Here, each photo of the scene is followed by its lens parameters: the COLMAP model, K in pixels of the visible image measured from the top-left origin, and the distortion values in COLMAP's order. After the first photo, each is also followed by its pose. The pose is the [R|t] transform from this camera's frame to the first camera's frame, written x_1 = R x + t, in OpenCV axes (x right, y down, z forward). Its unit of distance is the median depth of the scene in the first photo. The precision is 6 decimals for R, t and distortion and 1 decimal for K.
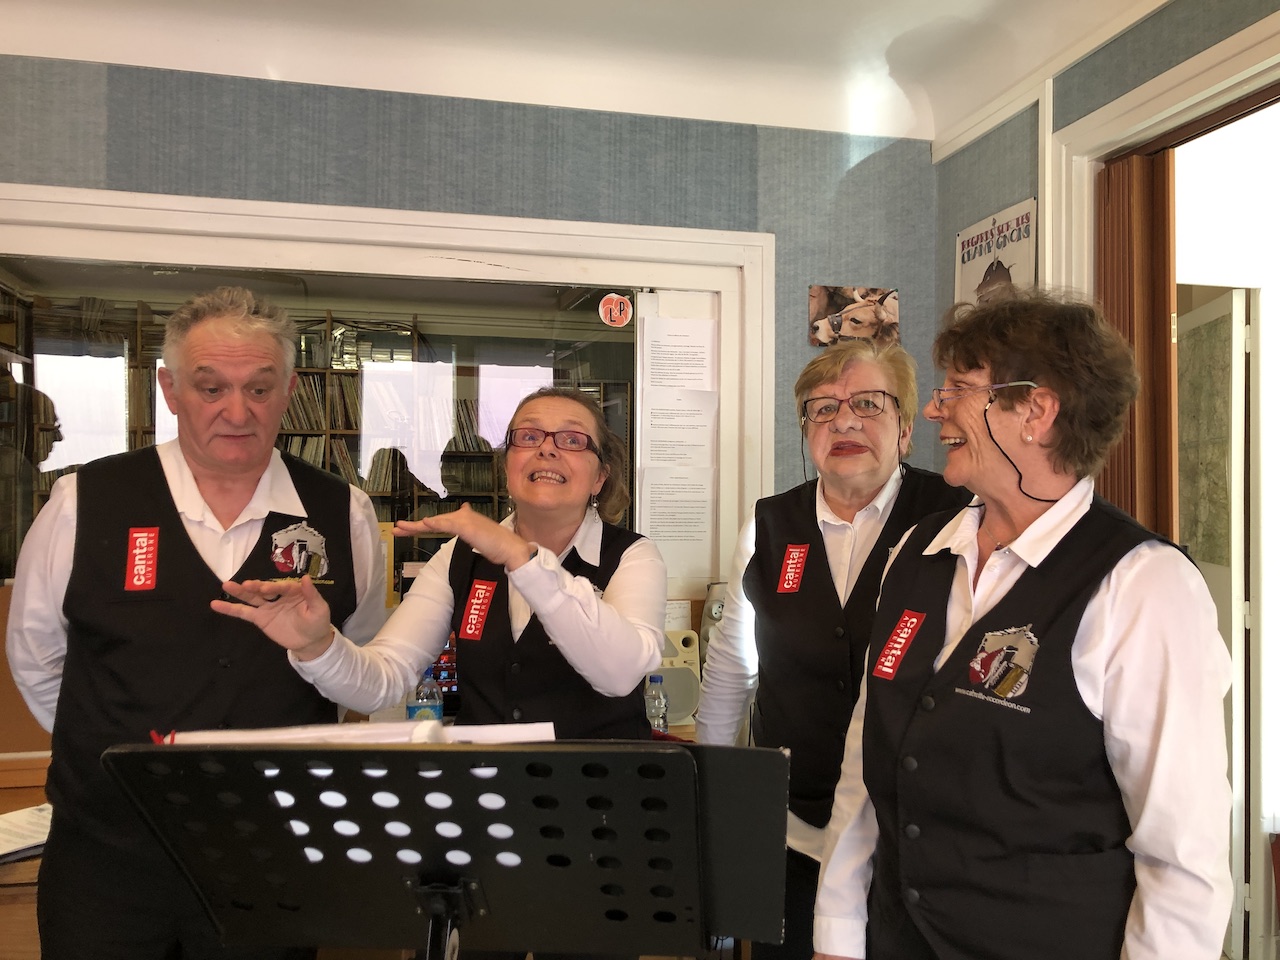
lens RADIAL K [[1064.9, 0, 650.8], [0, 1064.9, 480.9], [0, 0, 1]] dist [0.019155, 0.000339]
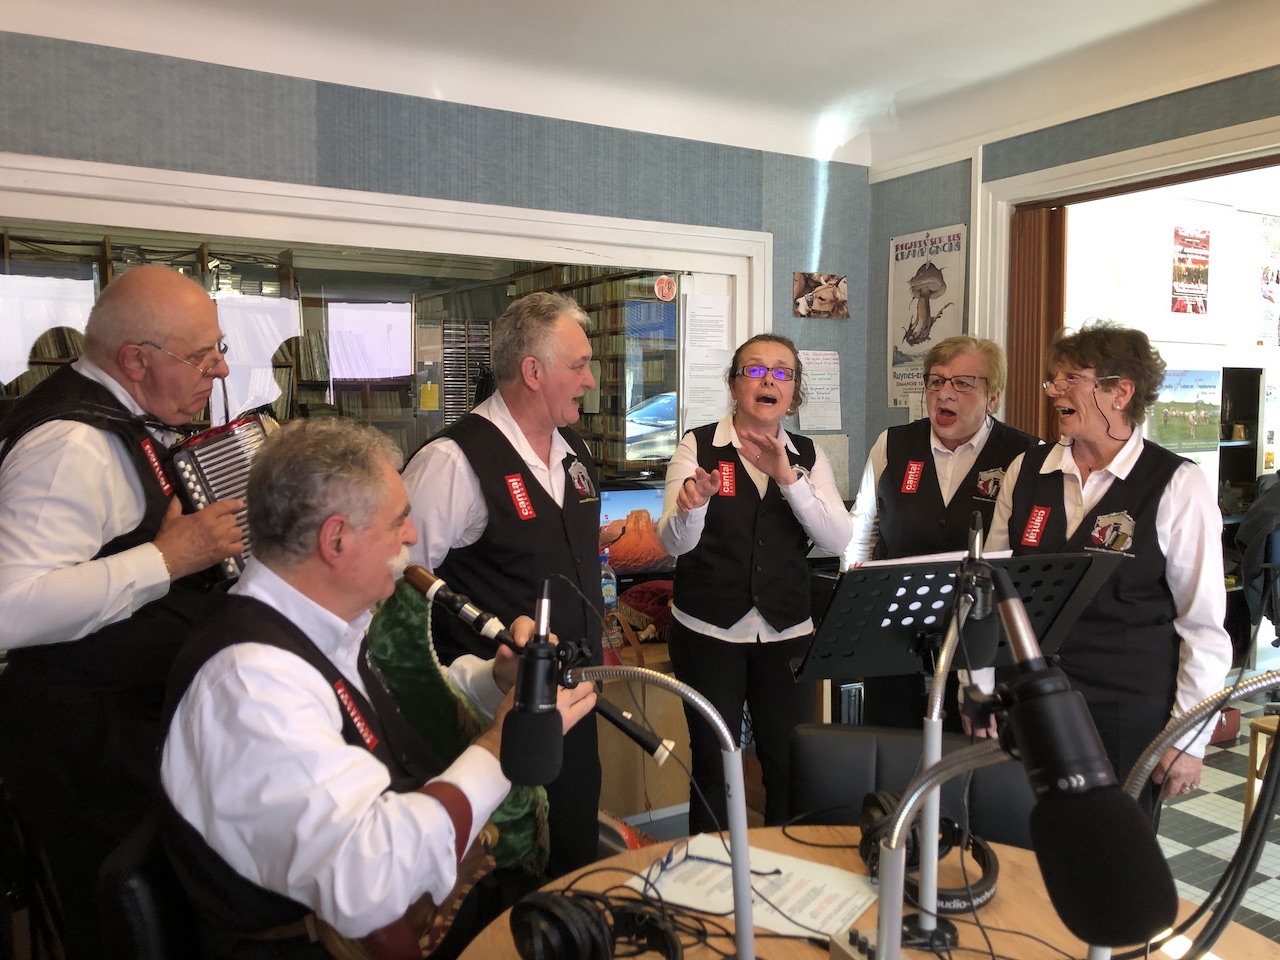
lens RADIAL K [[1021.3, 0, 640.0], [0, 1021.3, 480.0], [0, 0, 1]] dist [0.051691, -0.096606]
pose [[0.955473, -0.028087, 0.293740, -0.462550], [0.003277, 0.996408, 0.084613, -0.032148], [-0.295062, -0.079883, 0.952133, -0.227072]]
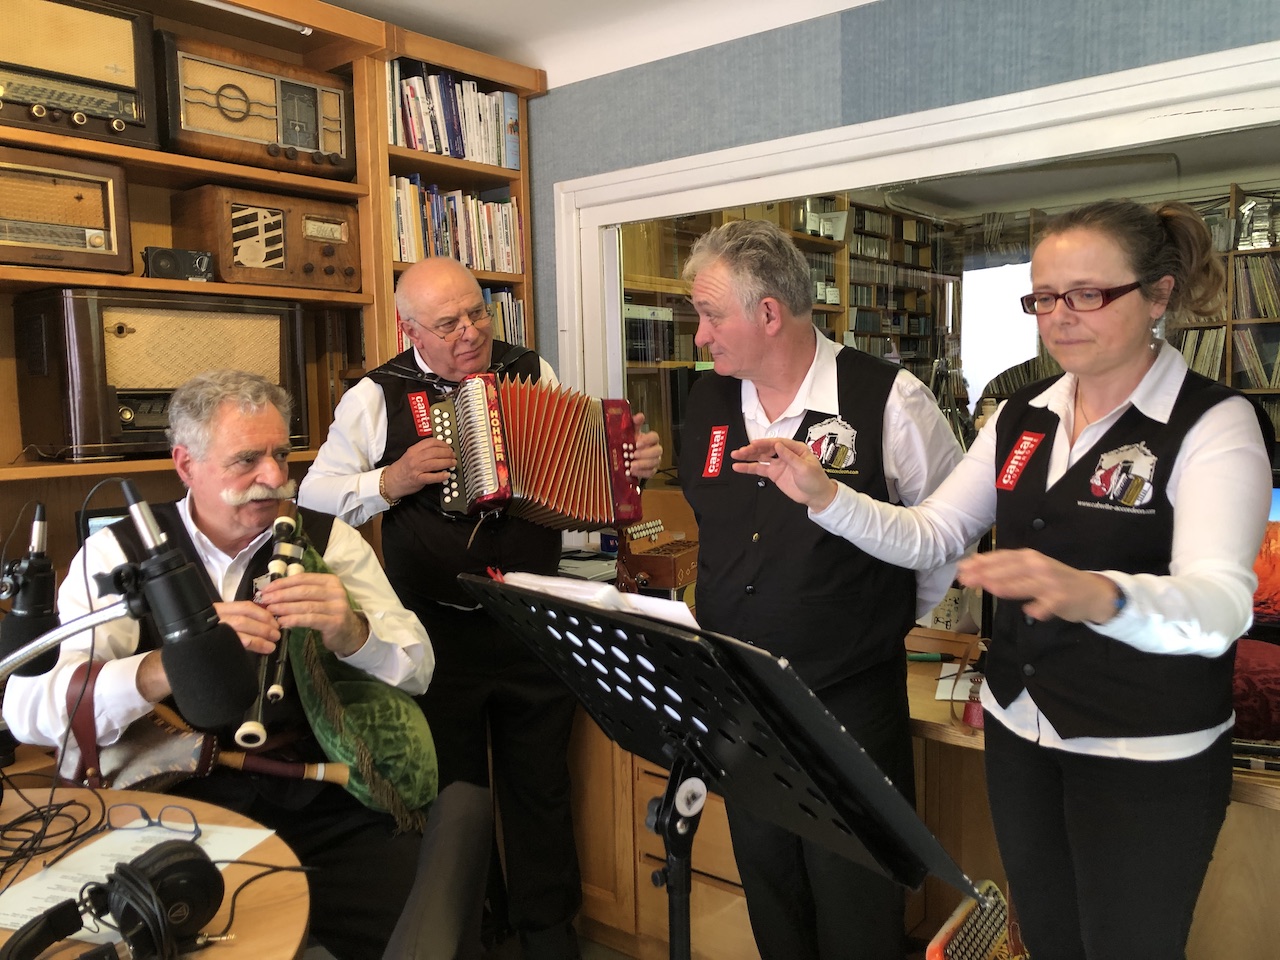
lens RADIAL K [[1047.8, 0, 640.0], [0, 1047.8, 480.0], [0, 0, 1]] dist [0.003945, 0.015258]
pose [[0.607181, 0.045214, -0.793276, 0.234101], [0.028624, 0.996487, 0.078706, 0.005759], [0.794048, -0.070496, 0.603754, 0.123840]]
